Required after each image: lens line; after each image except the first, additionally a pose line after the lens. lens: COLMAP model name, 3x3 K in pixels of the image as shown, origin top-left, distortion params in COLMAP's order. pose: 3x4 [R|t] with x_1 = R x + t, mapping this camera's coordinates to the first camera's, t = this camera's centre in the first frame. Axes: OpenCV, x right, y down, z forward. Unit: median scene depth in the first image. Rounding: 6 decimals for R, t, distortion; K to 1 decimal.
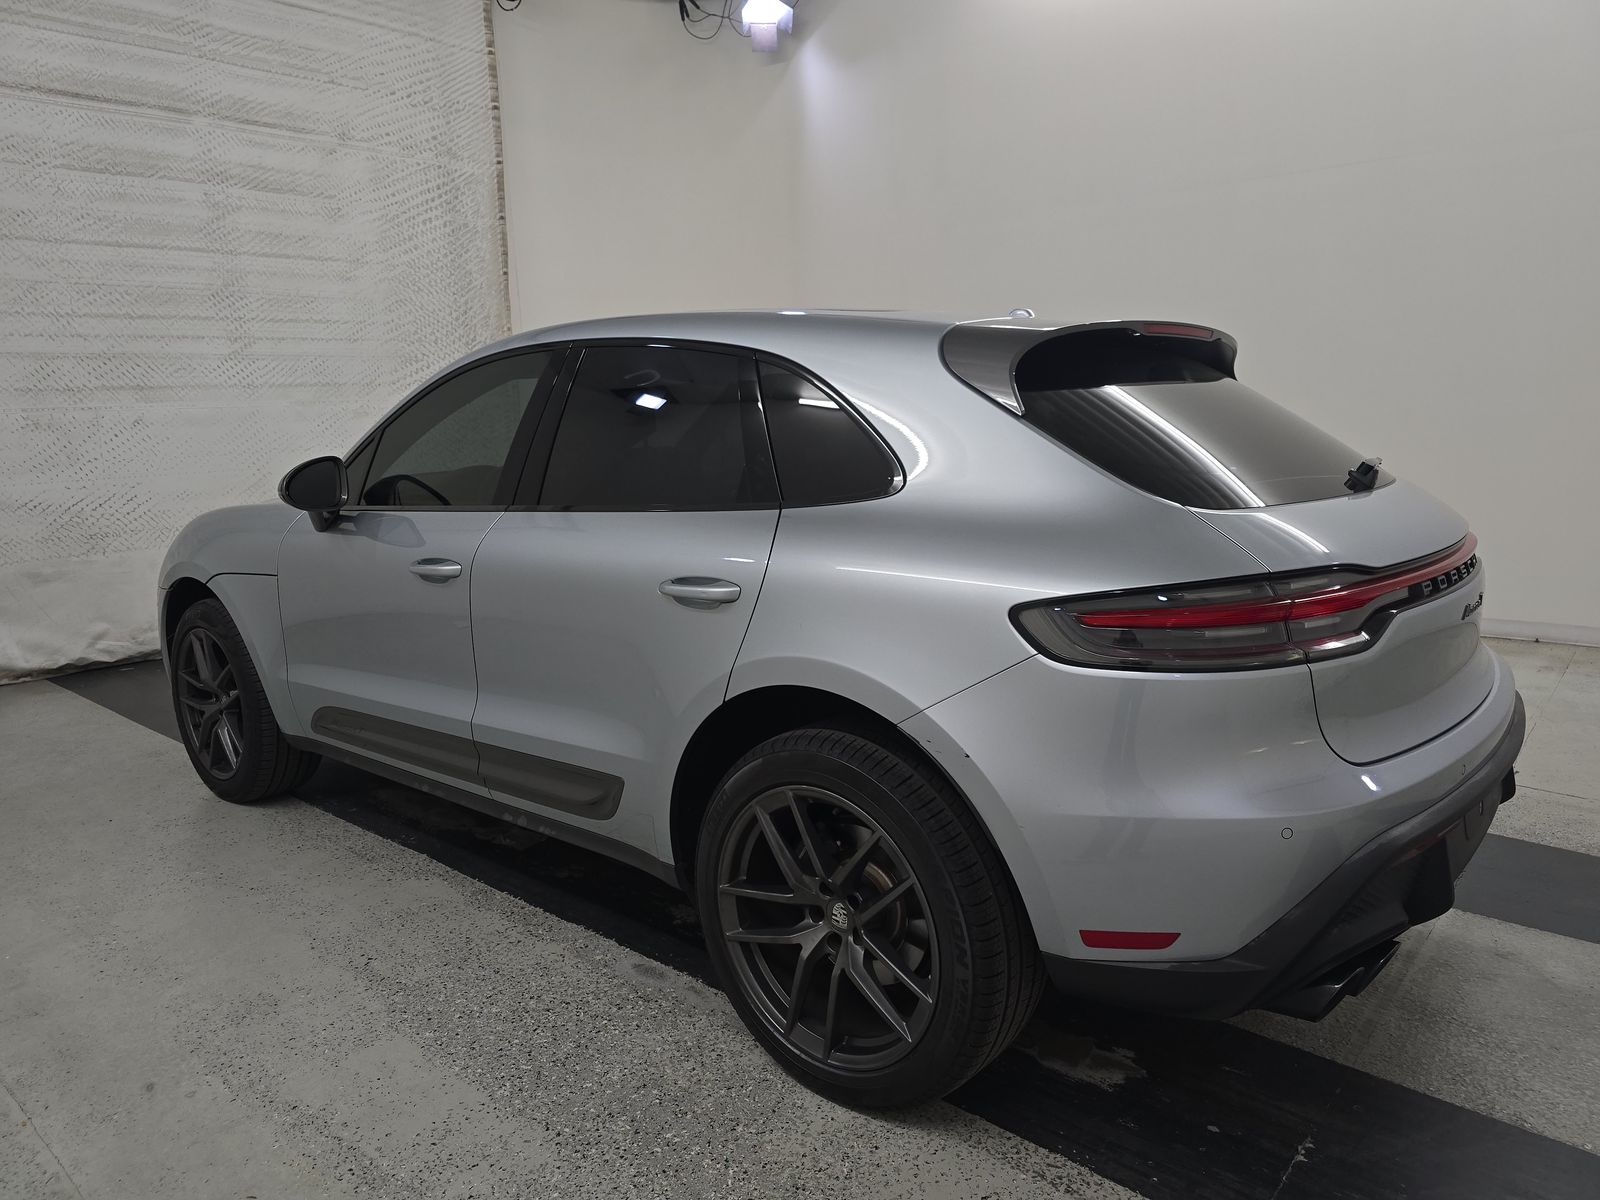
lens RADIAL K [[1075.1, 0, 804.2], [0, 1075.1, 599.2], [0, 0, 1]] dist [0.030367, -0.025585]
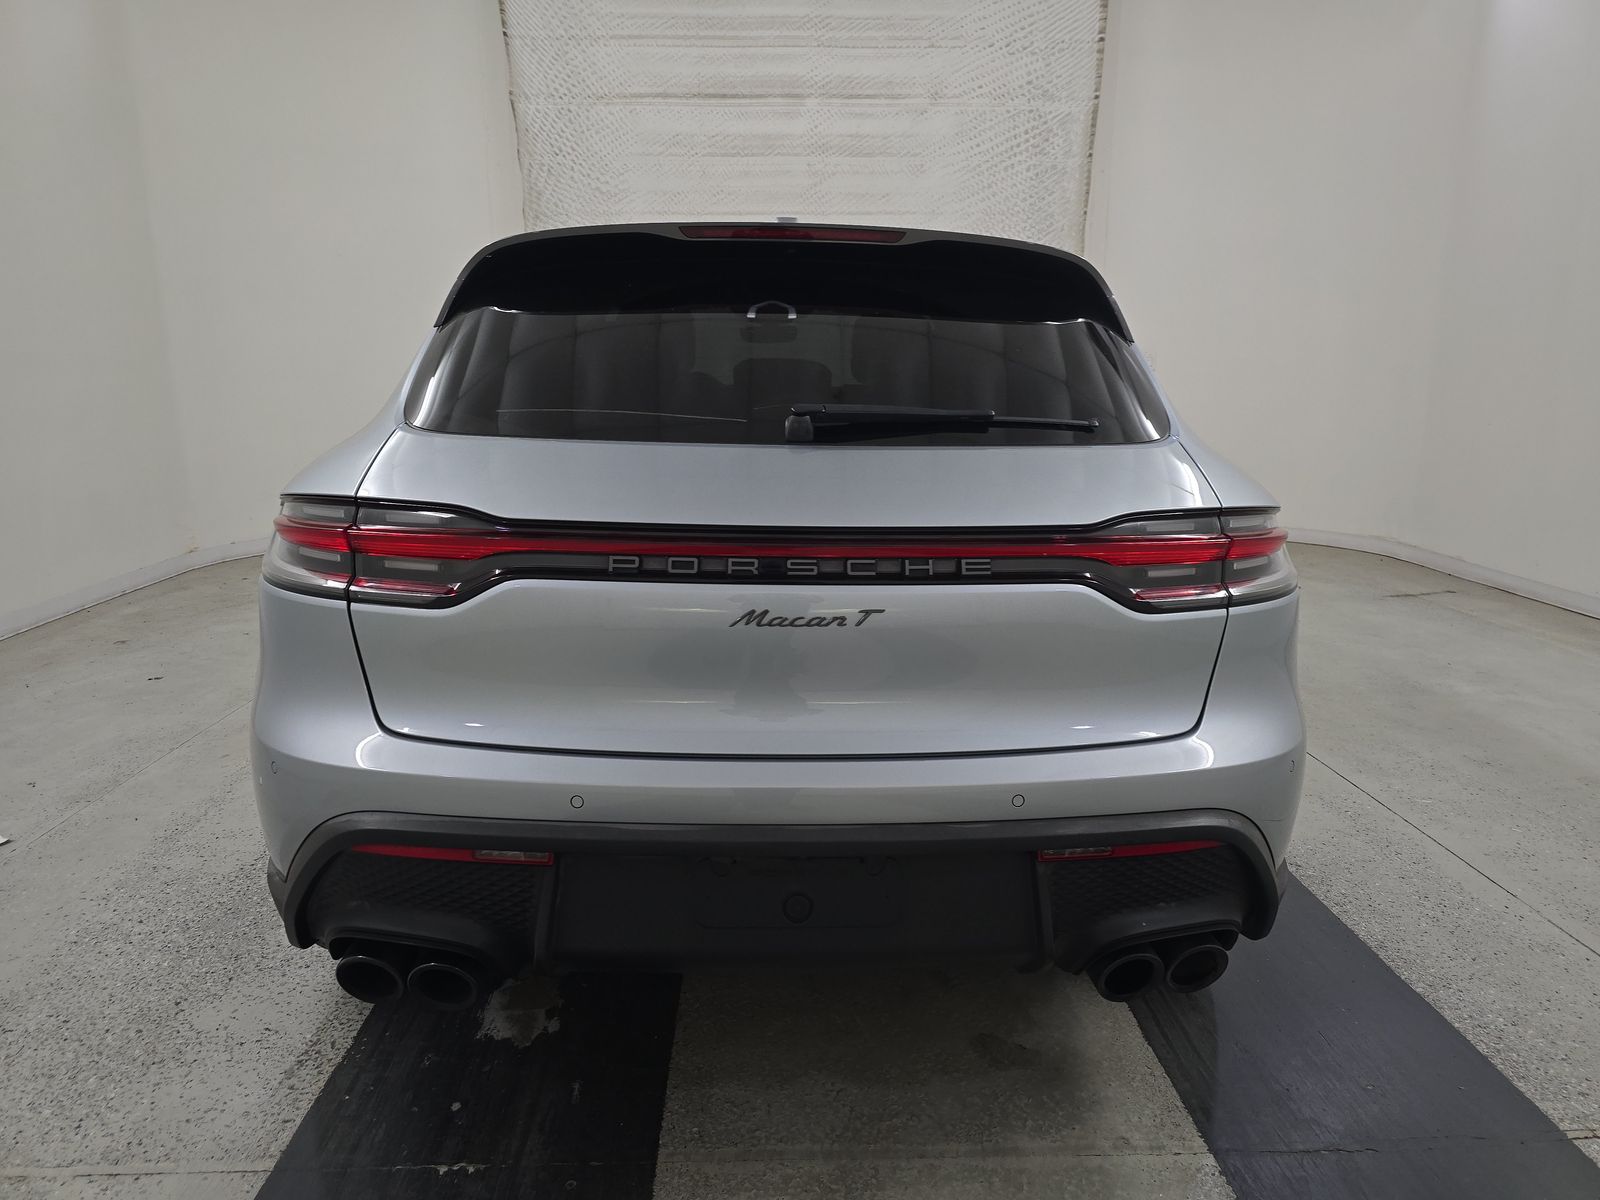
lens RADIAL K [[1075.1, 0, 808.9], [0, 1075.1, 603.9], [0, 0, 1]] dist [0.030367, -0.025585]
pose [[0.680610, 0.186922, -0.708399, 0.375954], [-0.155795, 0.981717, 0.109358, -0.026485], [0.715889, 0.035935, 0.697289, 0.180030]]
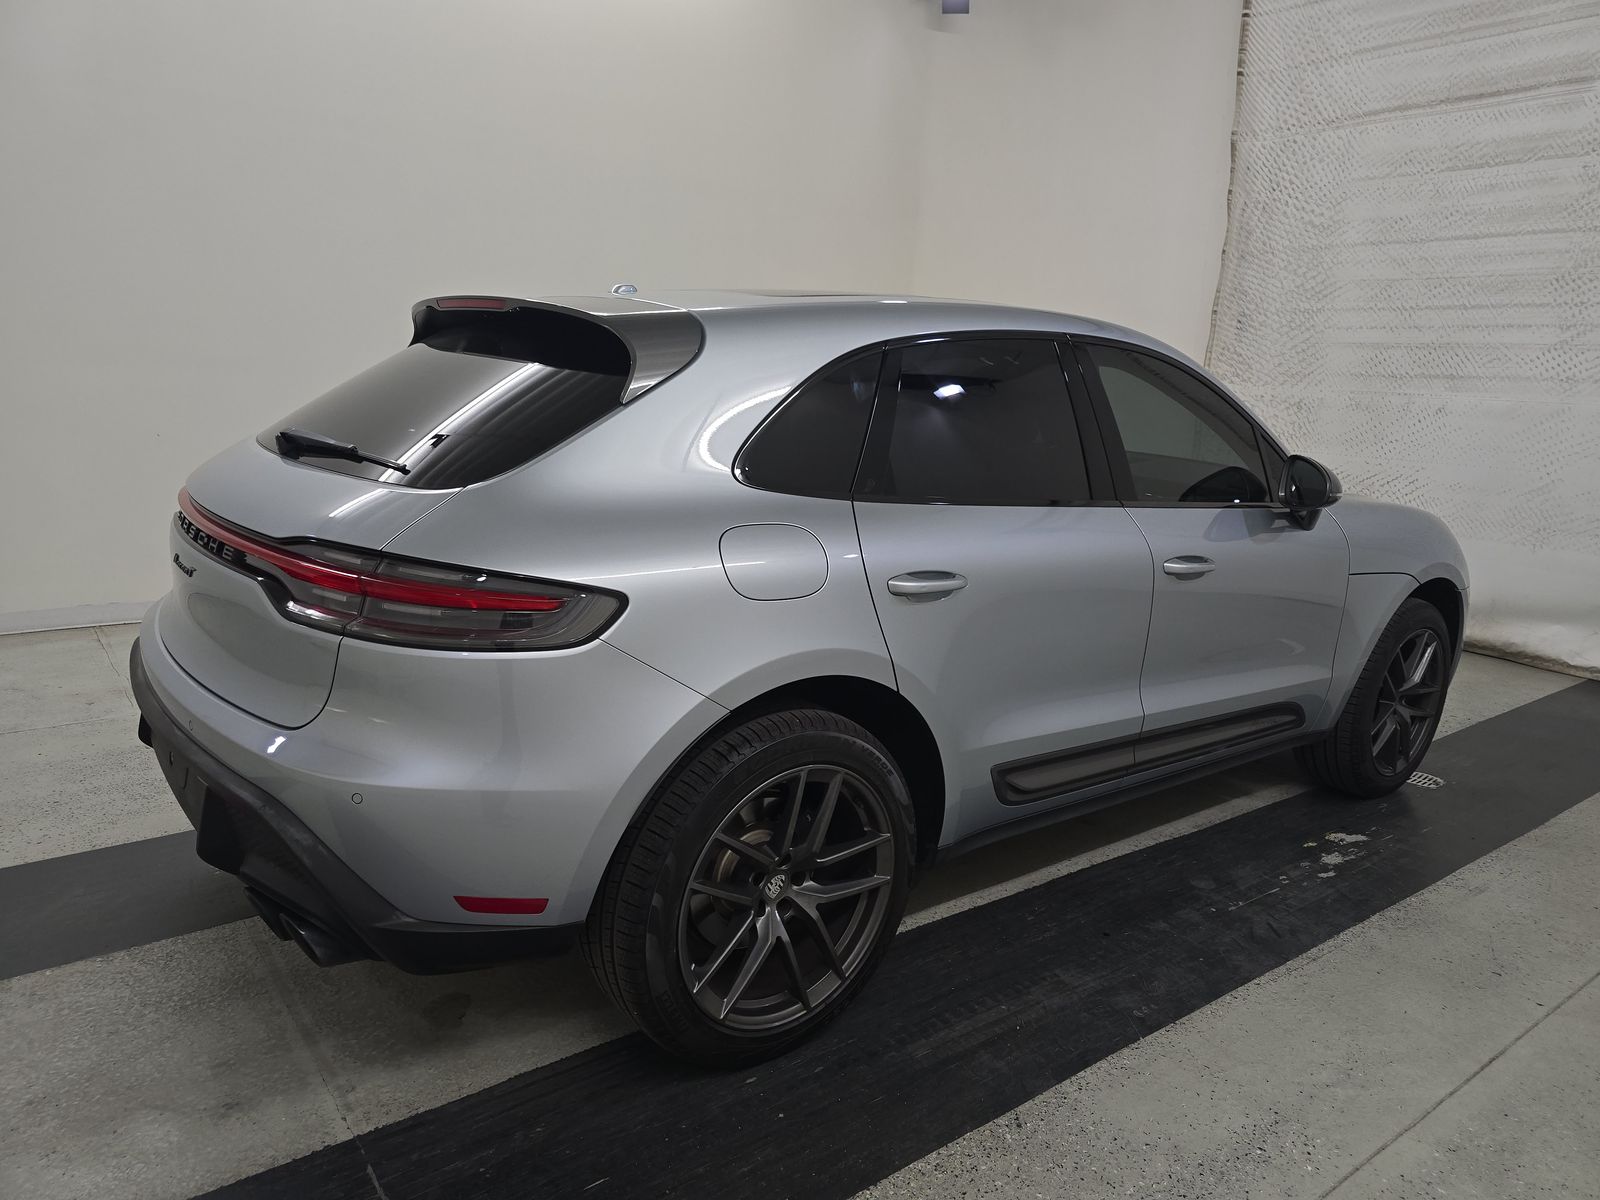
lens RADIAL K [[1075.1, 0, 804.6], [0, 1075.1, 602.1], [0, 0, 1]] dist [0.030367, -0.025585]
pose [[-0.200666, 0.222724, -0.954006, 0.509799], [-0.223044, 0.937852, 0.265868, -0.125506], [0.953931, 0.266135, -0.138517, 0.586969]]
